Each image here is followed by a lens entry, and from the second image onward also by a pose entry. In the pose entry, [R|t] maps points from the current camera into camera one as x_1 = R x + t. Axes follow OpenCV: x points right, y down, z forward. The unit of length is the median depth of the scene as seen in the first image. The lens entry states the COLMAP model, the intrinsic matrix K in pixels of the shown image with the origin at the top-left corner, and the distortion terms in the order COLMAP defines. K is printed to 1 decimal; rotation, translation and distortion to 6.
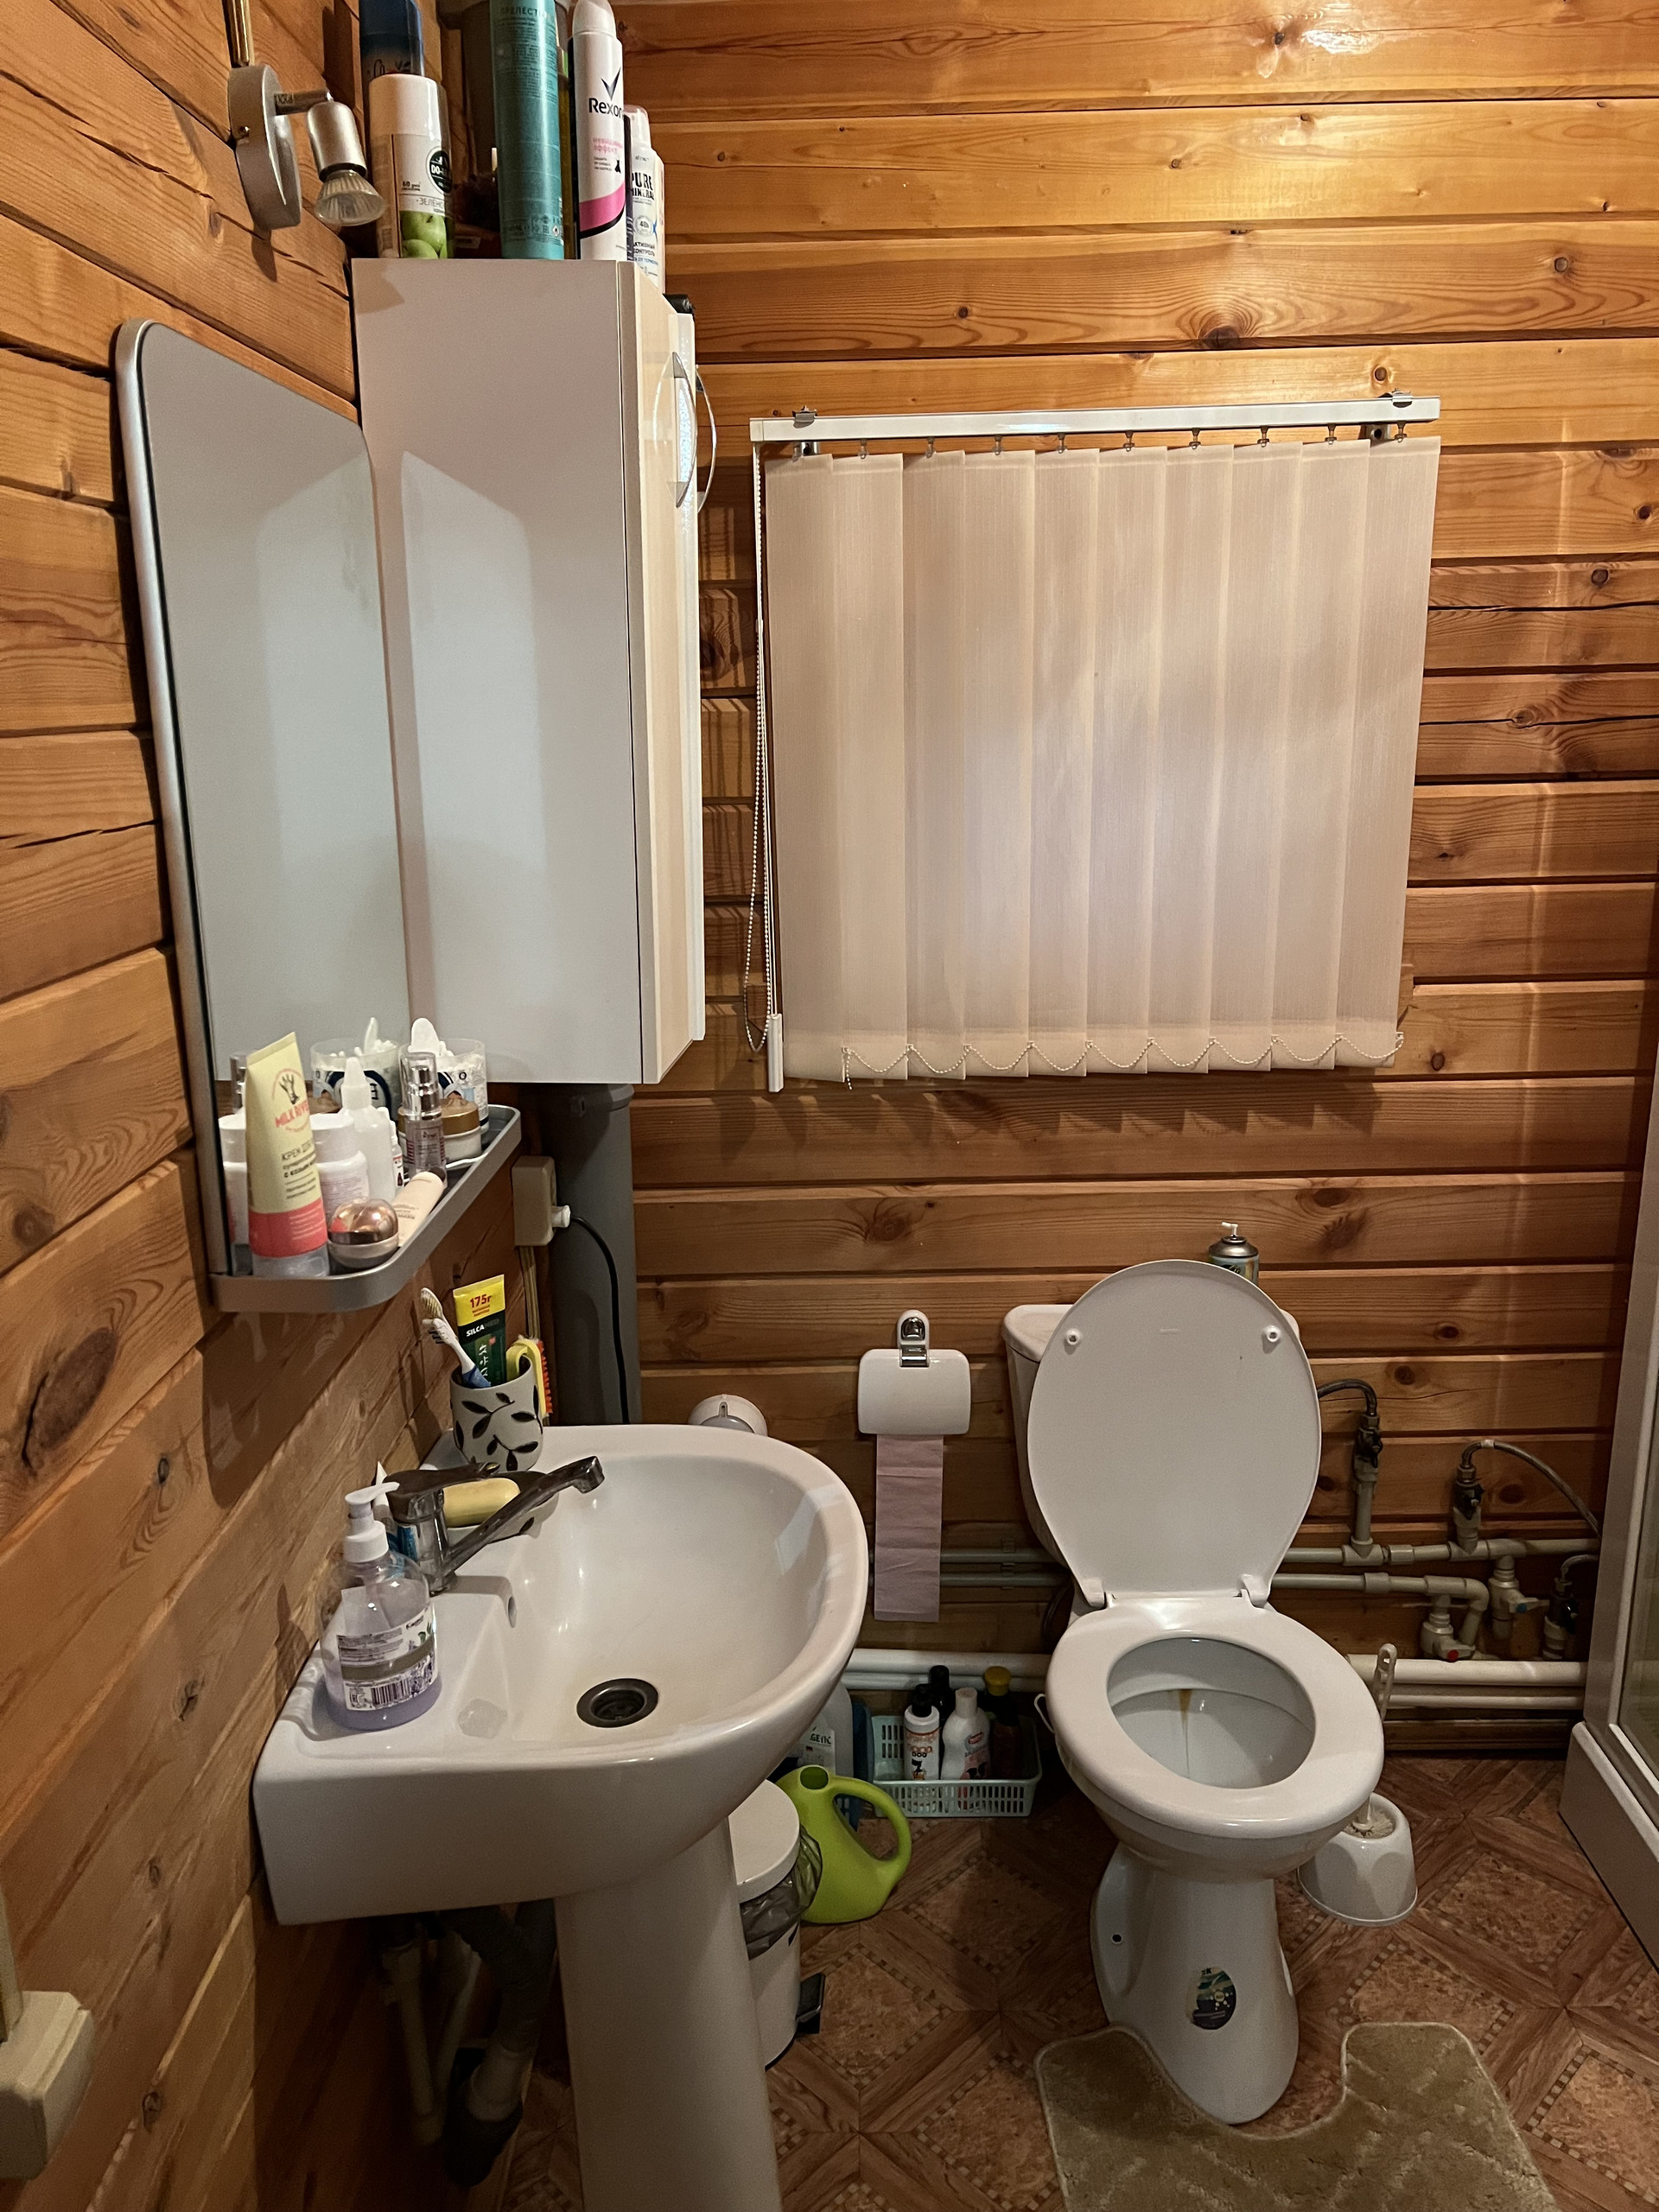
lens RADIAL K [[1660.8, 0, 840.5], [0, 1660.8, 1131.6], [0, 0, 1]] dist [0.056917, -0.063212]
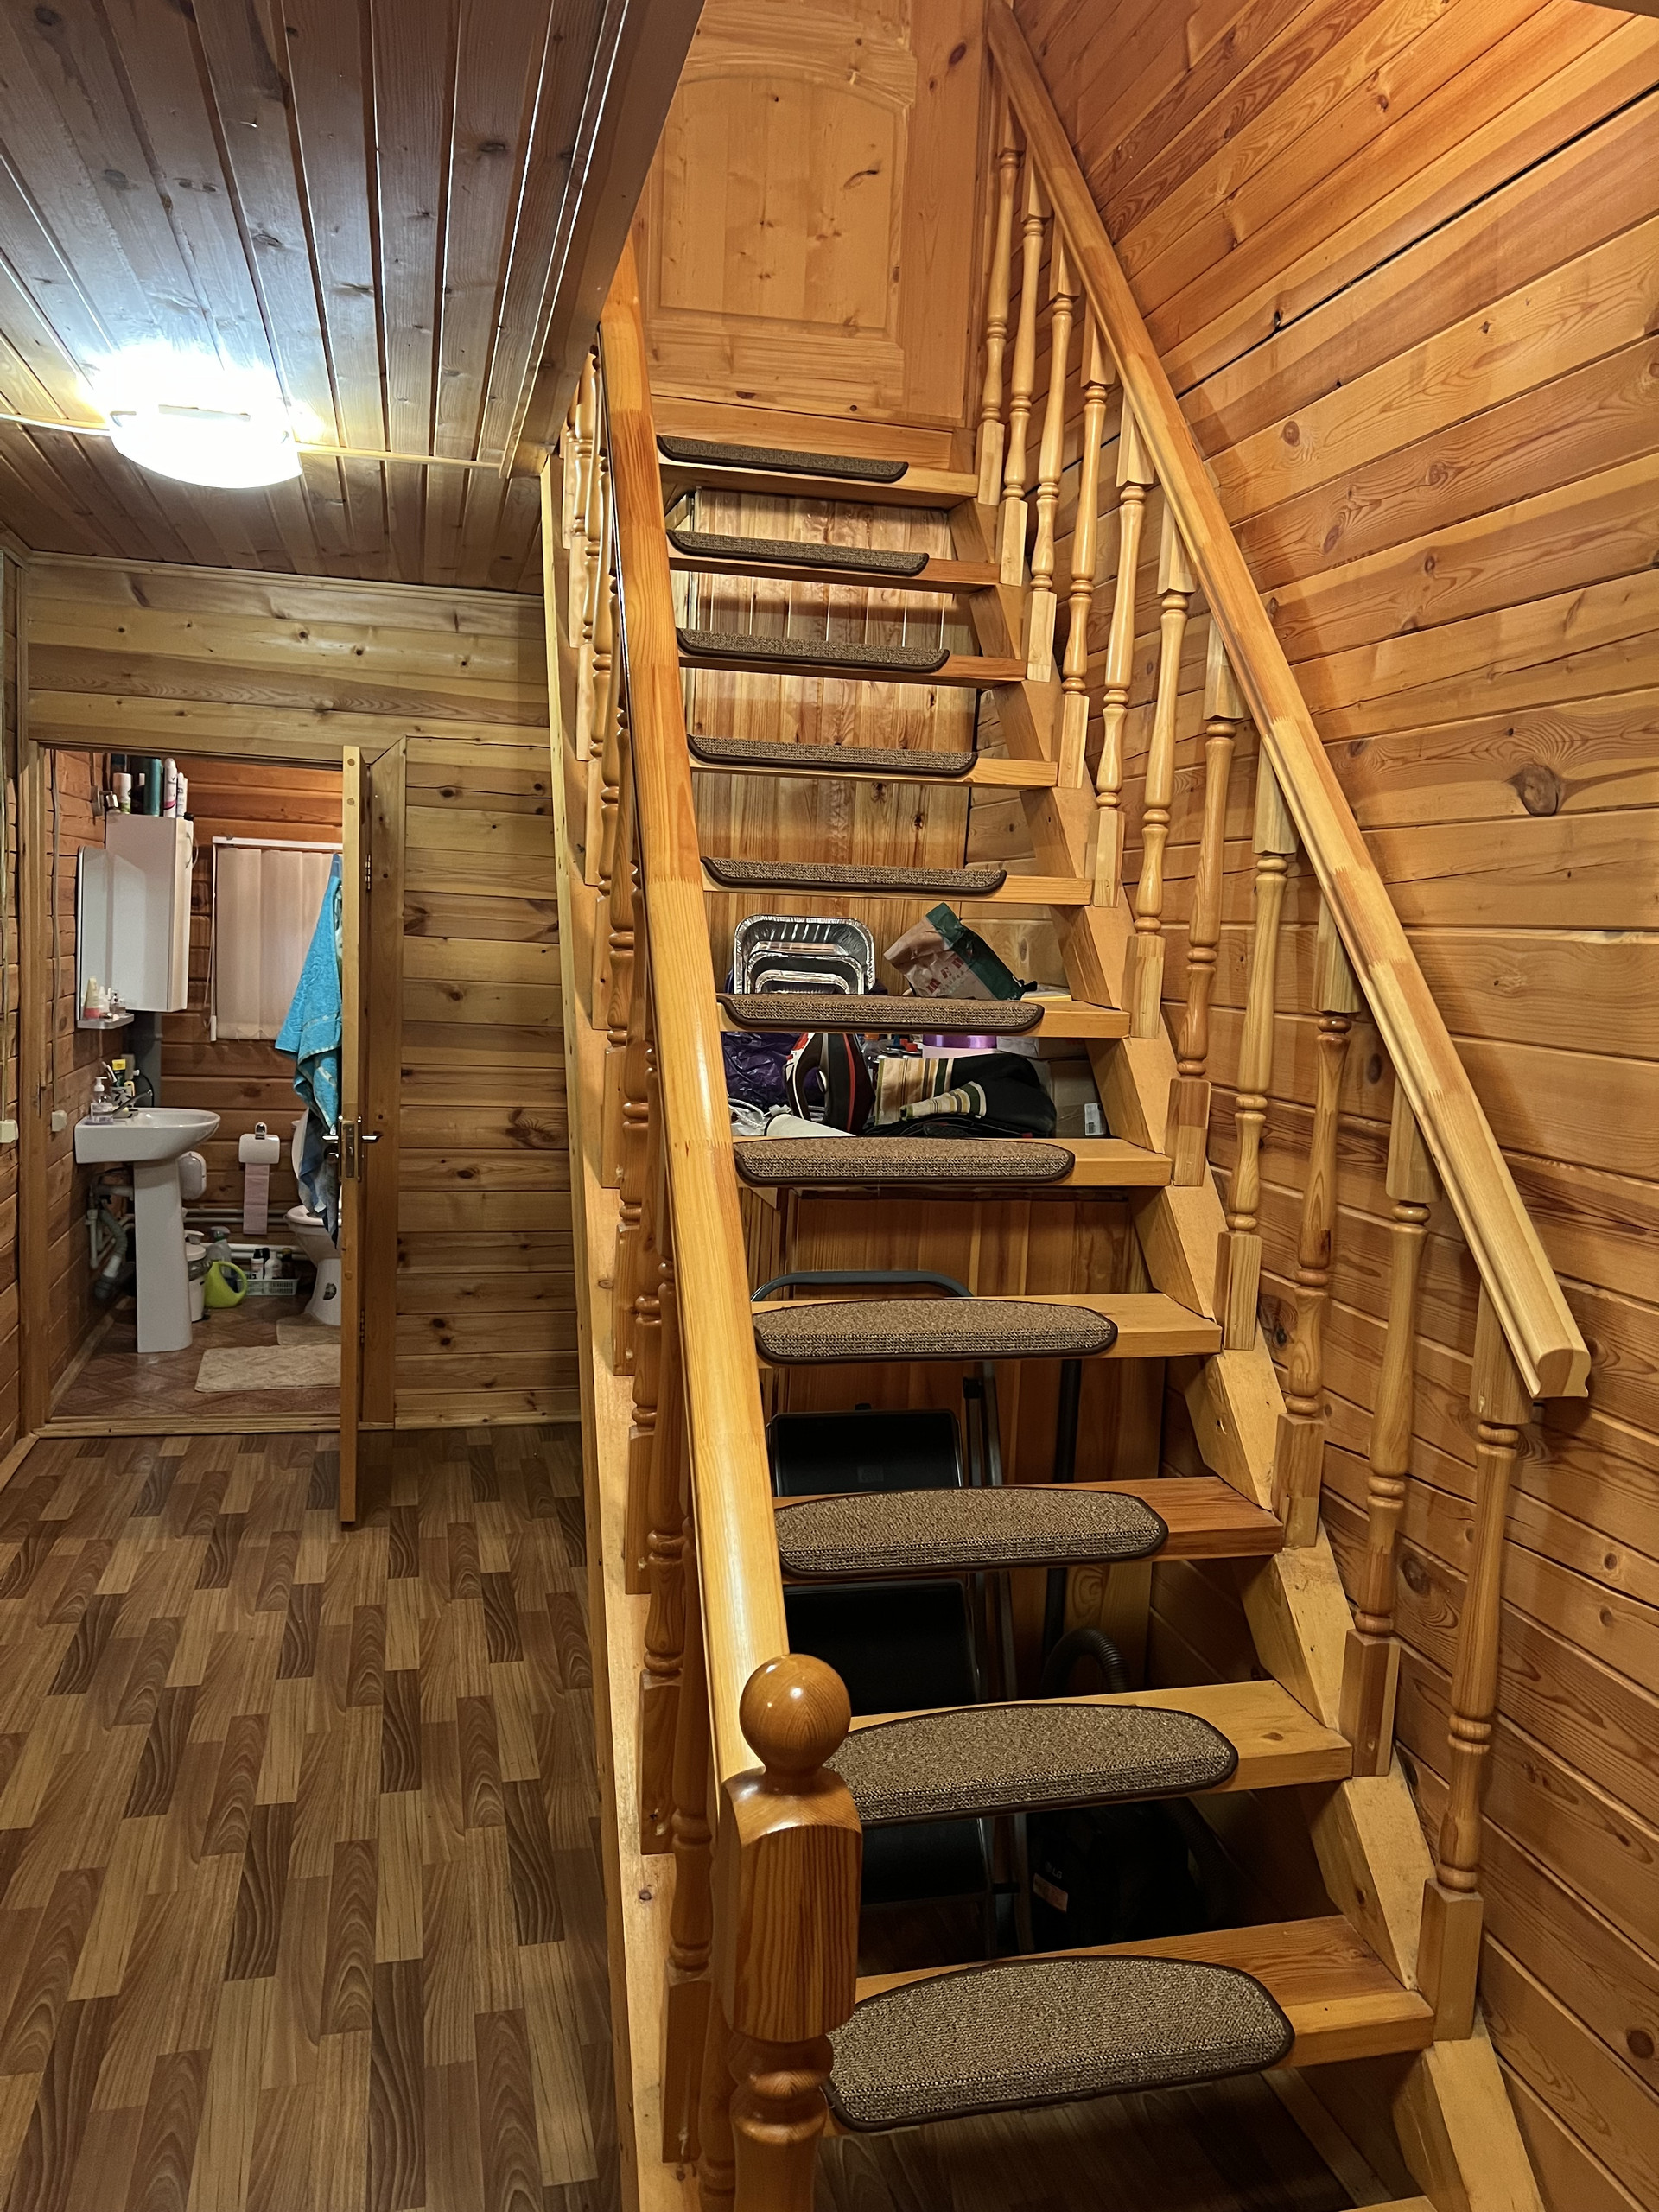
lens RADIAL K [[1660.8, 0, 835.3], [0, 1660.8, 1118.1], [0, 0, 1]] dist [0.056917, -0.063212]
pose [[0.963893, 0.037656, 0.263615, 0.277118], [0.000274, 0.989810, -0.142394, 0.592500], [-0.266291, 0.137325, 0.954060, -2.379718]]
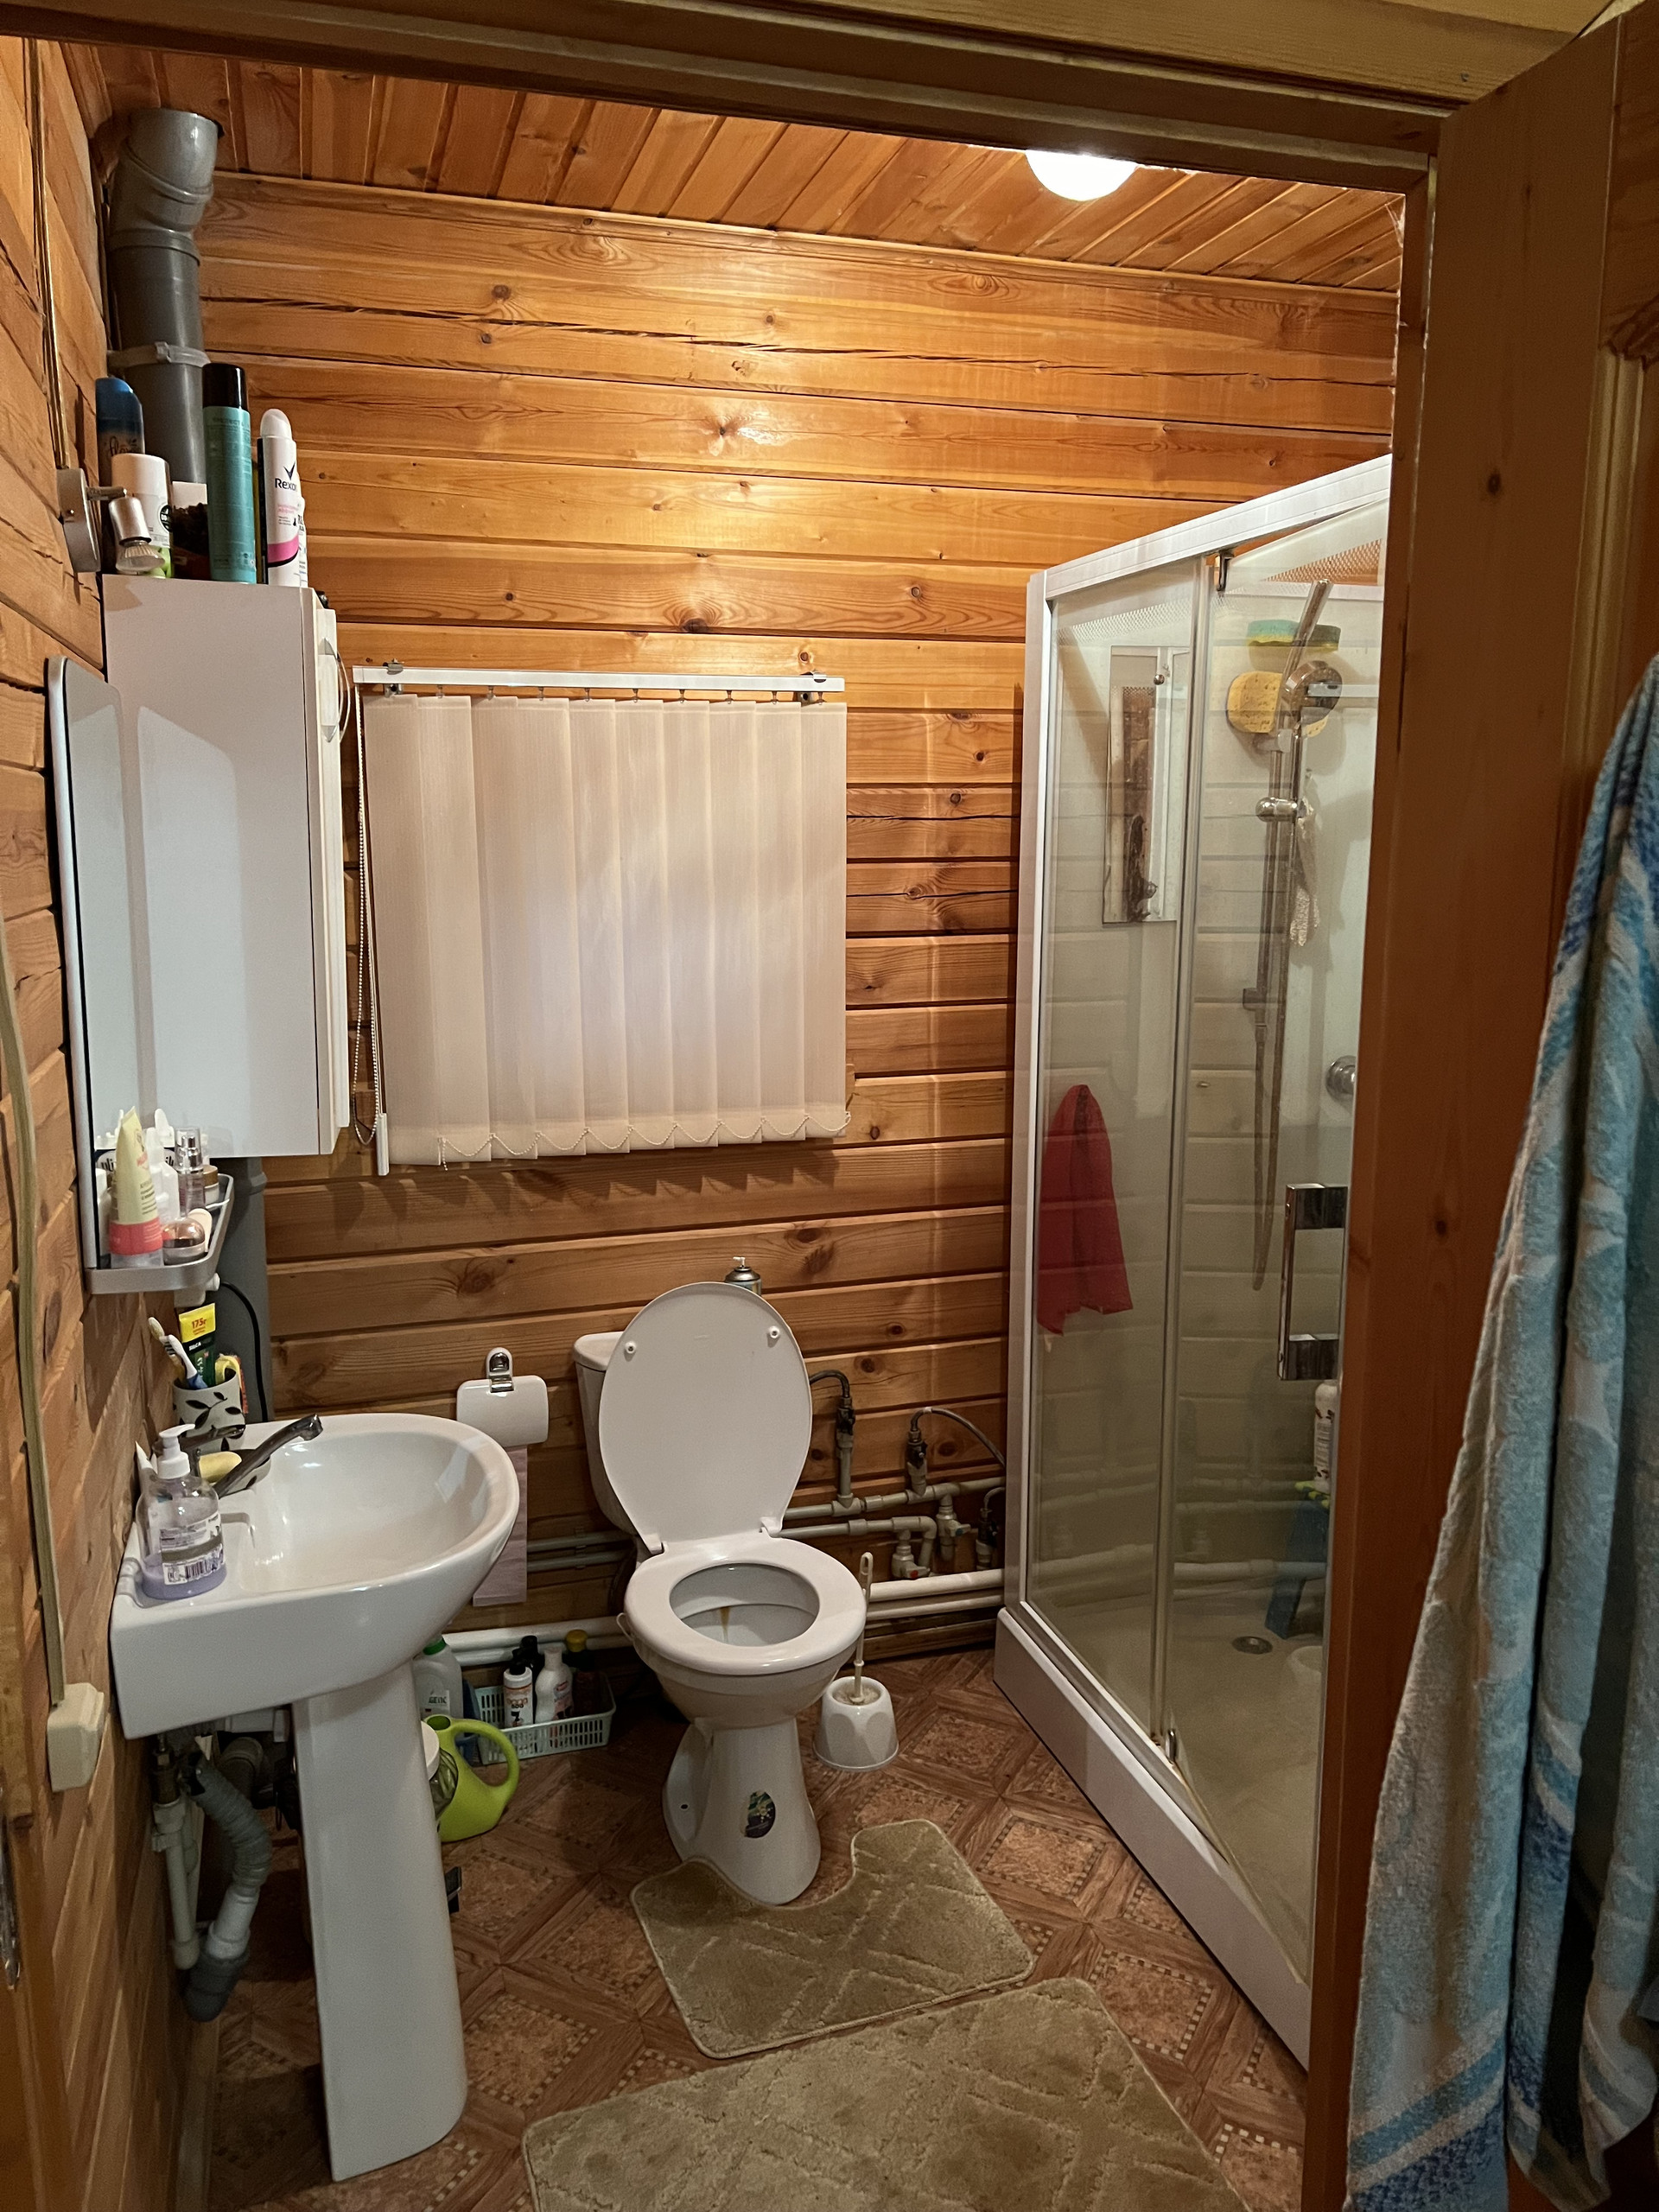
lens RADIAL K [[1660.8, 0, 824.1], [0, 1660.8, 1128.7], [0, 0, 1]] dist [0.056917, -0.063212]
pose [[0.954233, -0.036443, 0.296836, -0.100906], [0.061789, 0.995157, -0.076453, 0.061682], [-0.292612, 0.091295, 0.951863, -0.327337]]
